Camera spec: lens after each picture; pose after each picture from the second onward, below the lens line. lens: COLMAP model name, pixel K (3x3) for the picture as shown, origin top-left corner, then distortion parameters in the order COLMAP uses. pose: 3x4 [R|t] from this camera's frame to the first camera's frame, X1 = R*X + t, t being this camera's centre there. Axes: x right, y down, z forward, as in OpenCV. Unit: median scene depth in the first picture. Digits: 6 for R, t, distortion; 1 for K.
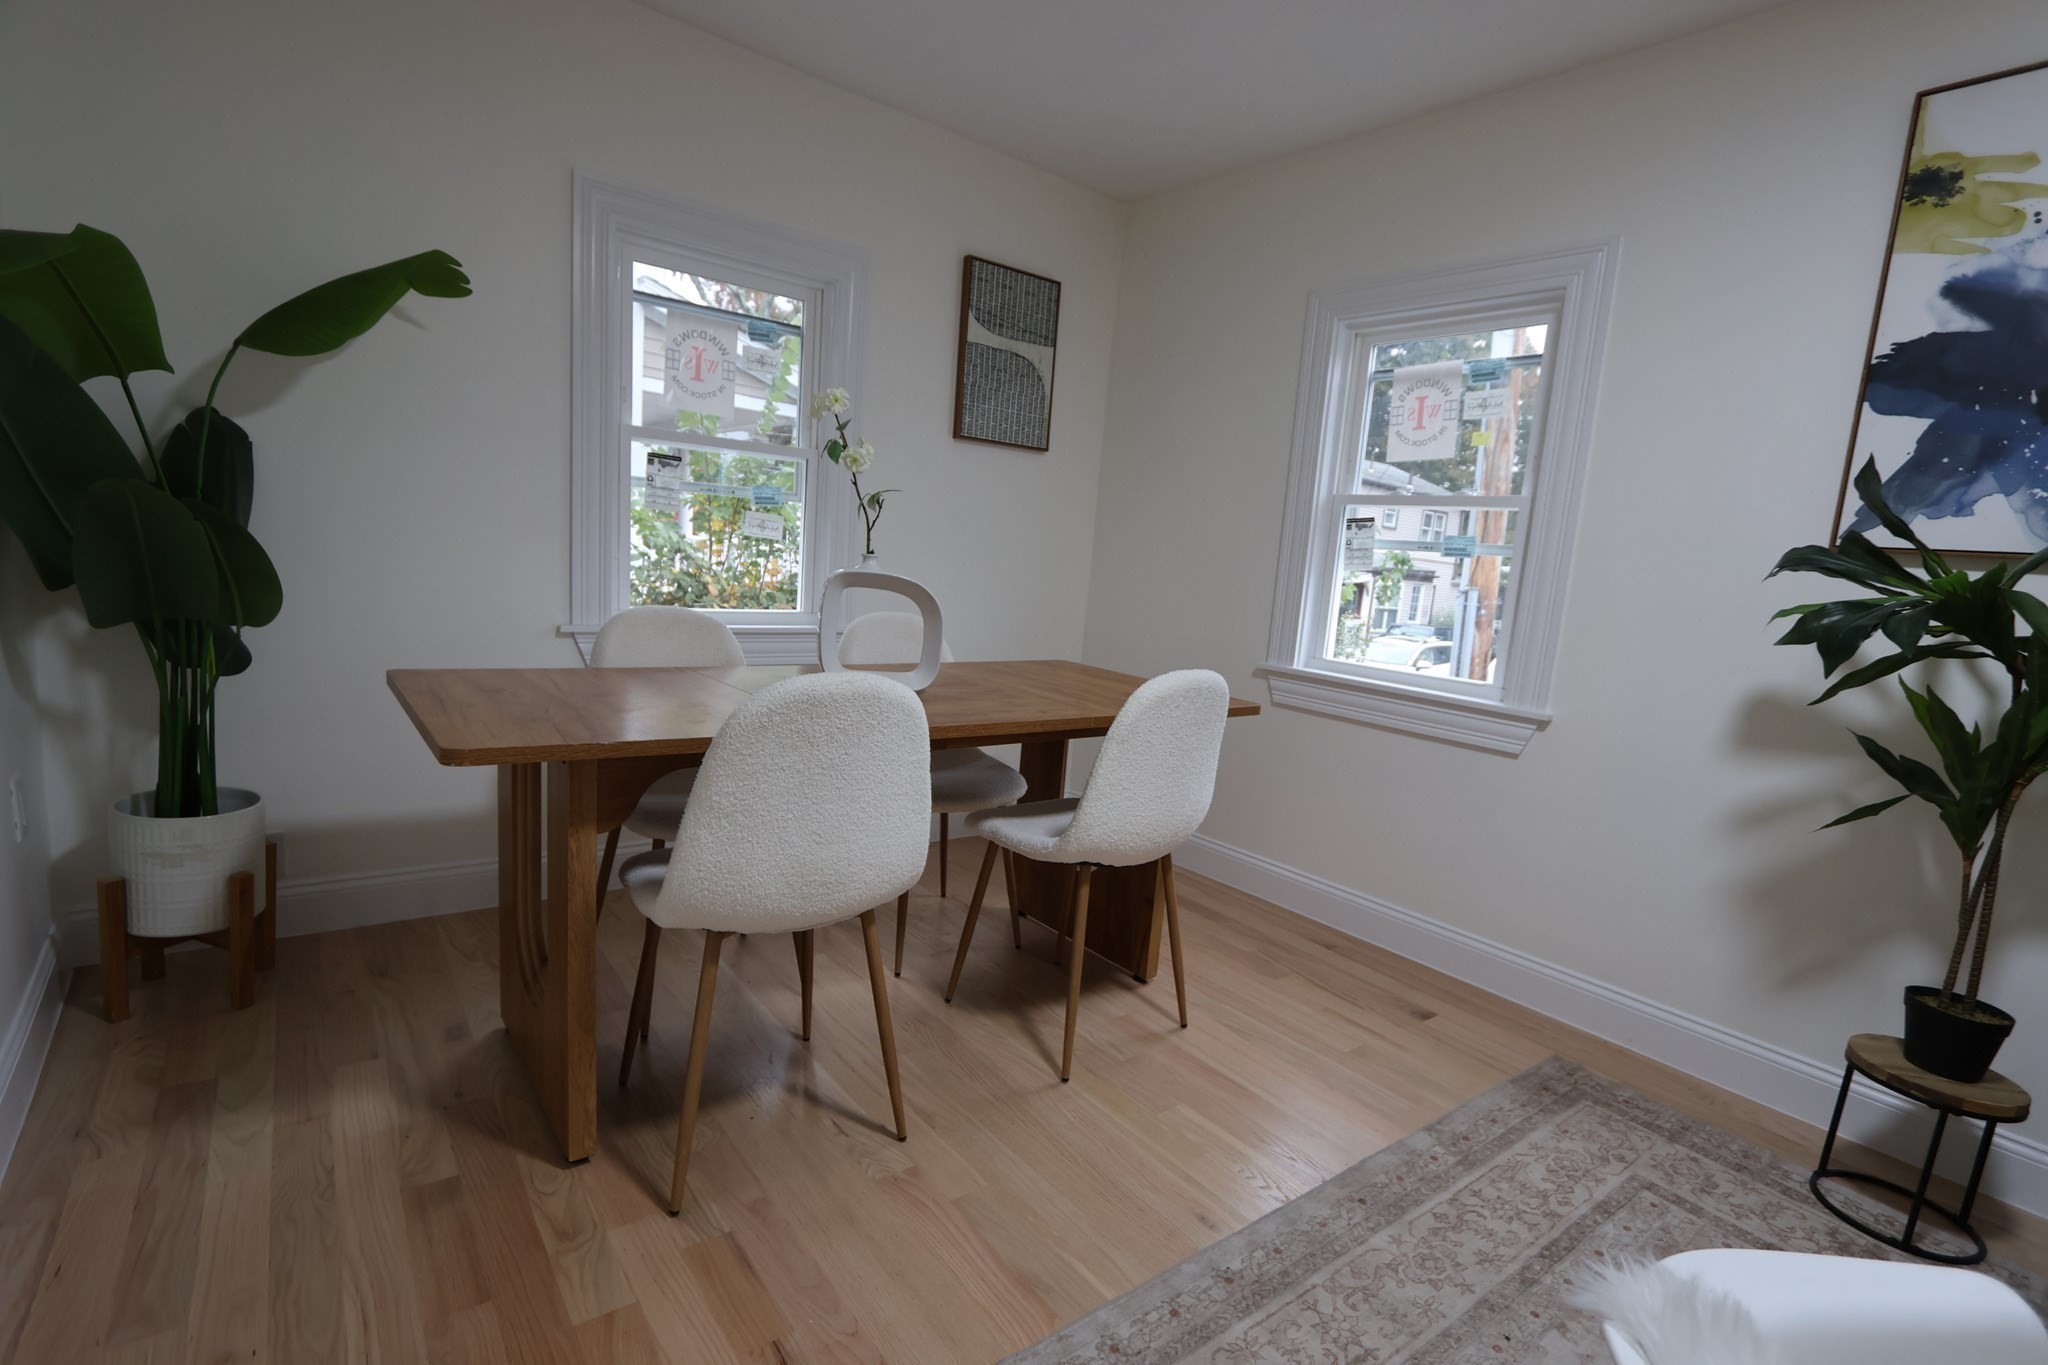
lens RADIAL K [[943.4, 0, 1033.7], [0, 943.4, 700.3], [0, 0, 1]] dist [-0.013961, 0.001539]
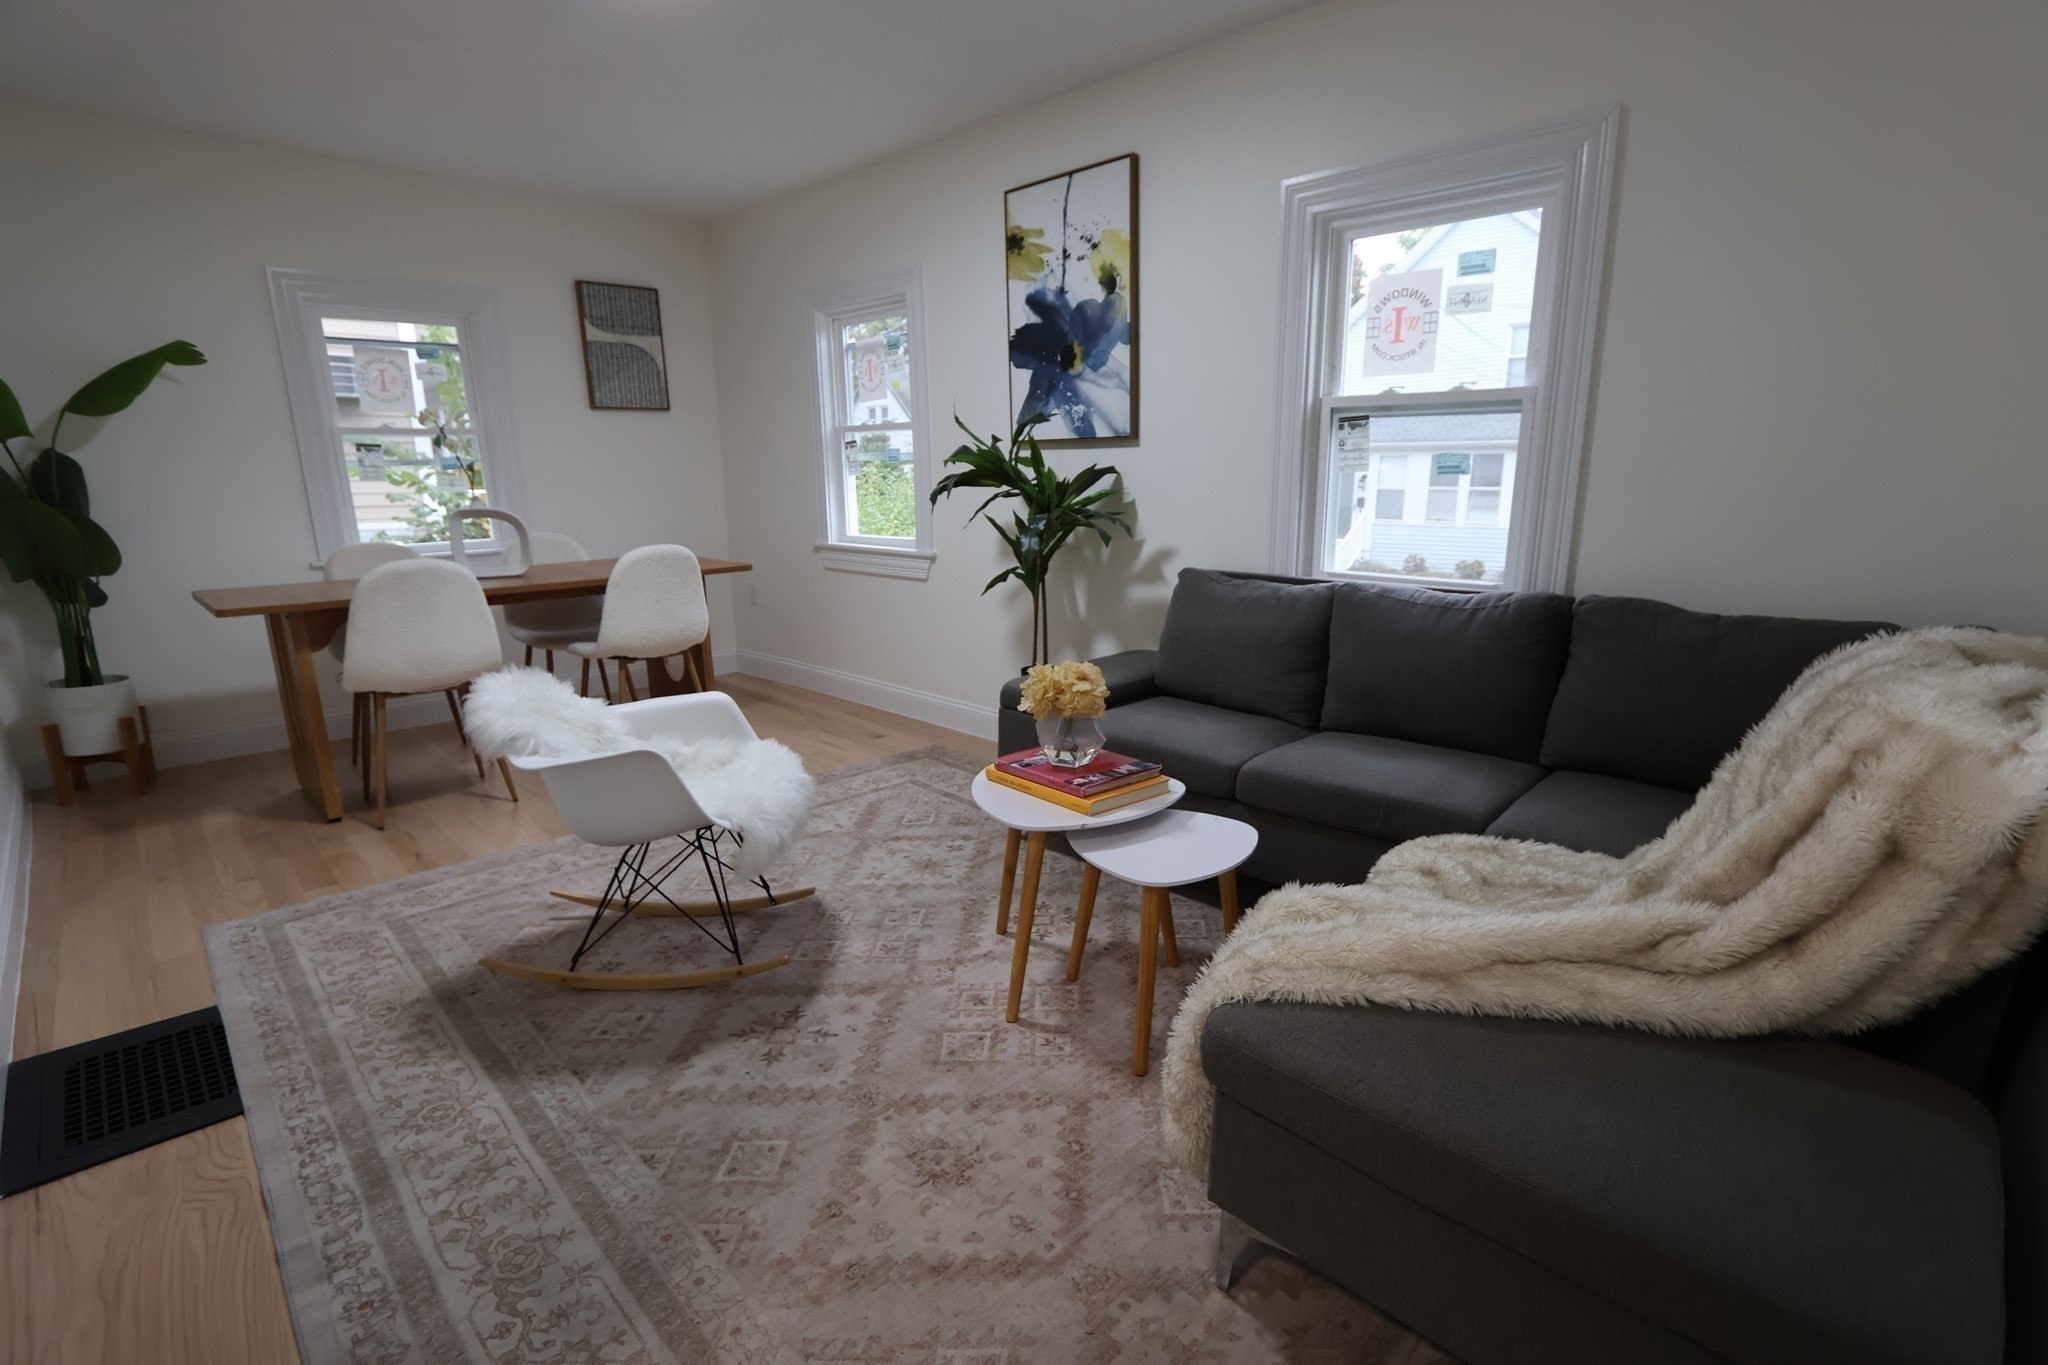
lens RADIAL K [[943.4, 0, 1033.7], [0, 943.4, 700.3], [0, 0, 1]] dist [-0.013961, 0.001539]
pose [[0.989084, -0.116457, 0.090276, 0.696826], [0.107859, 0.989626, 0.094902, 0.173910], [-0.100392, -0.084129, 0.991385, -0.920978]]
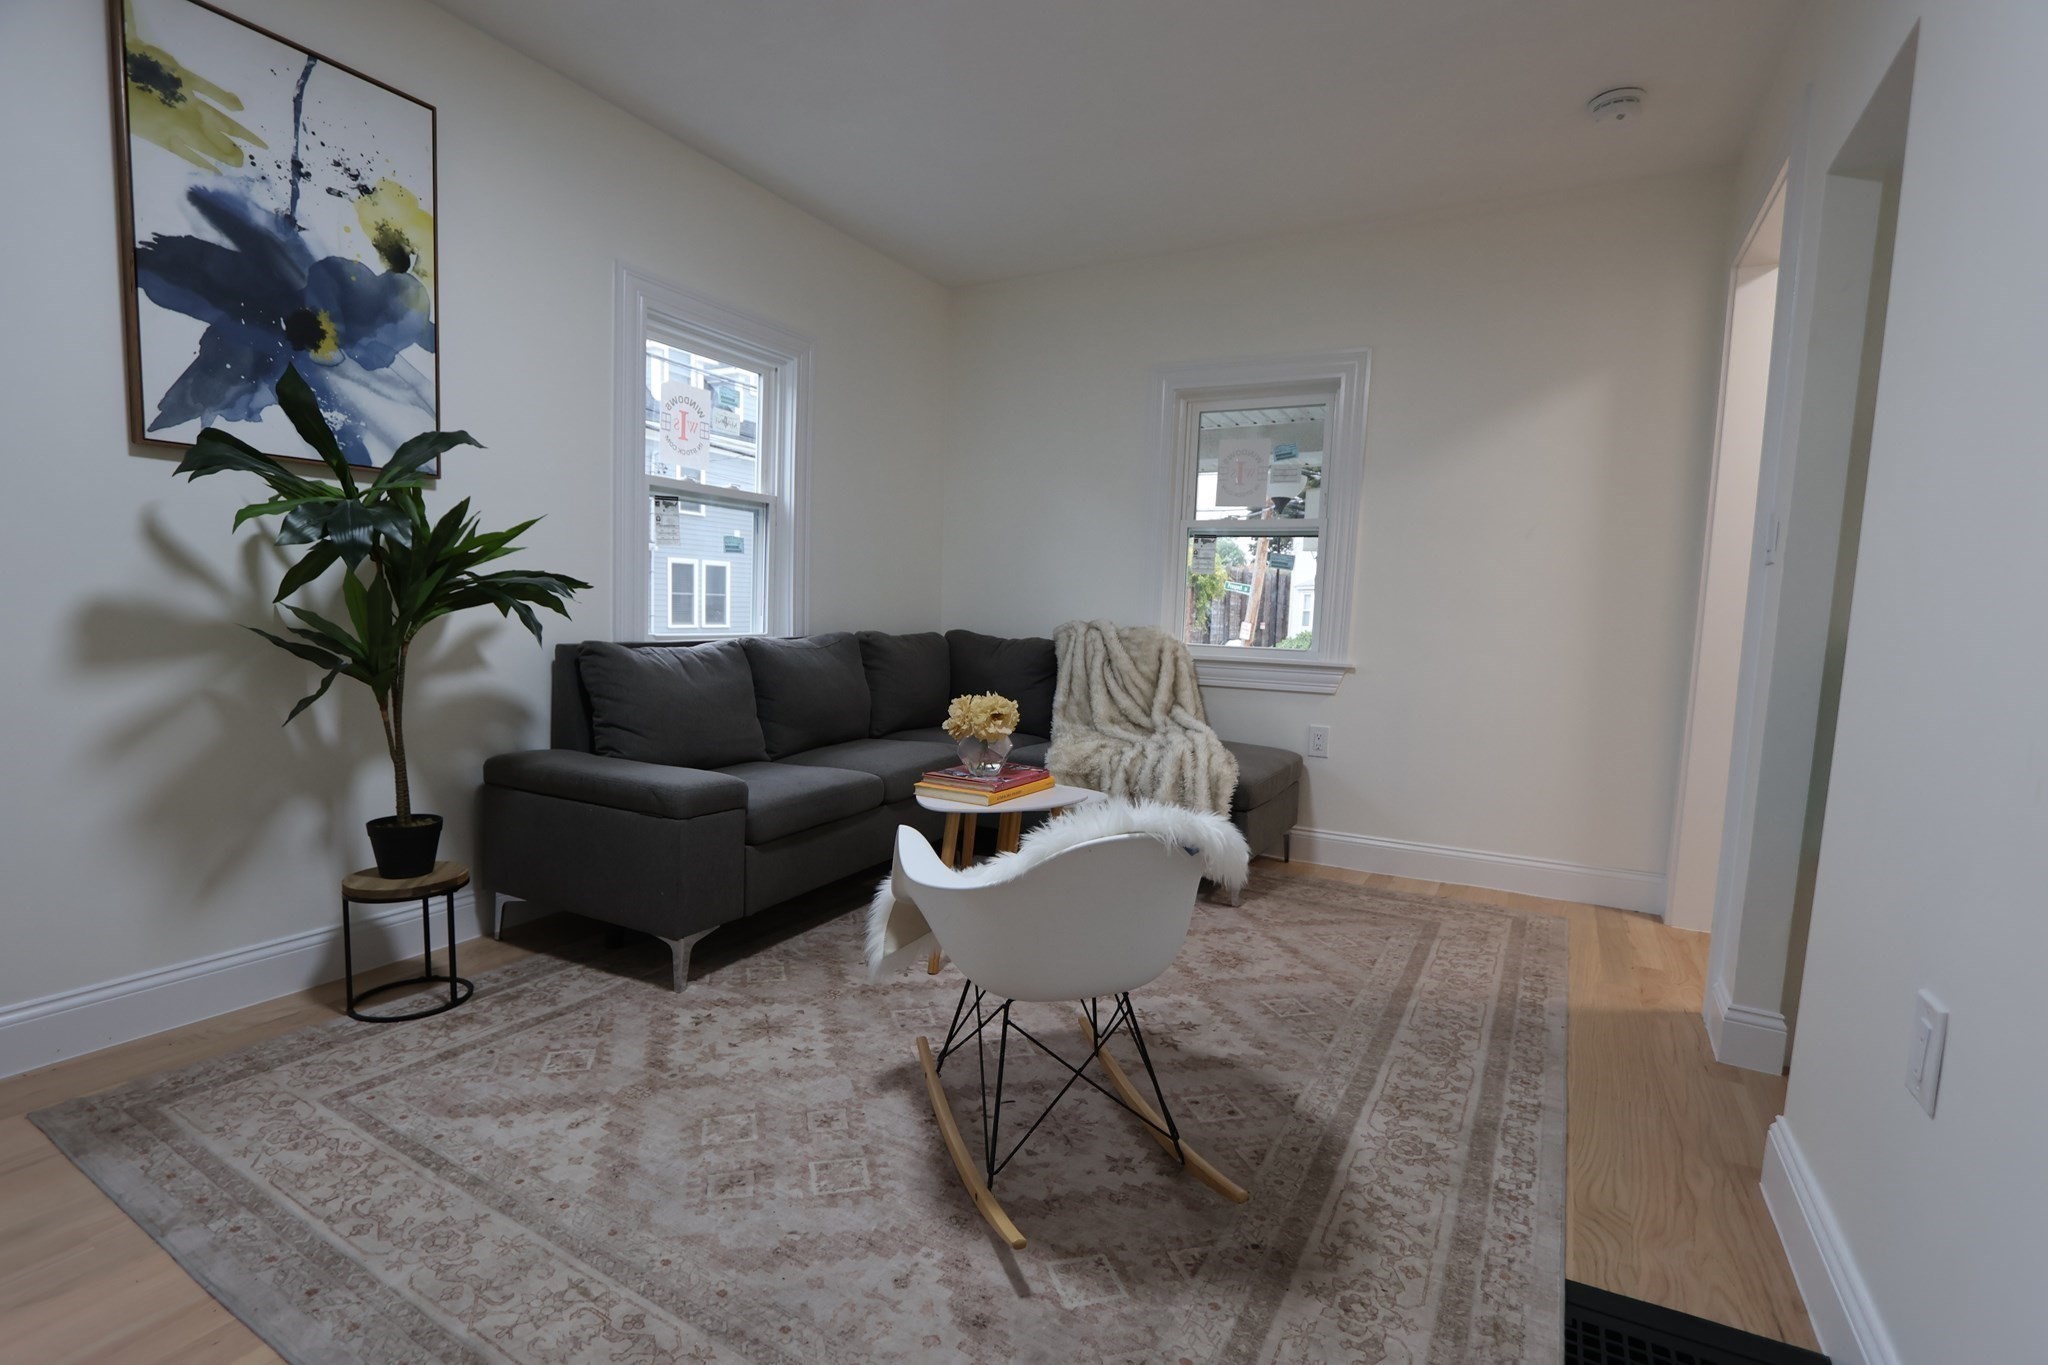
lens RADIAL K [[943.4, 0, 1033.7], [0, 943.4, 700.3], [0, 0, 1]] dist [-0.013961, 0.001539]
pose [[-0.382050, -0.195113, 0.903310, -0.417449], [0.071224, 0.968334, 0.239282, -0.072176], [-0.921393, 0.155755, -0.356056, 0.563794]]
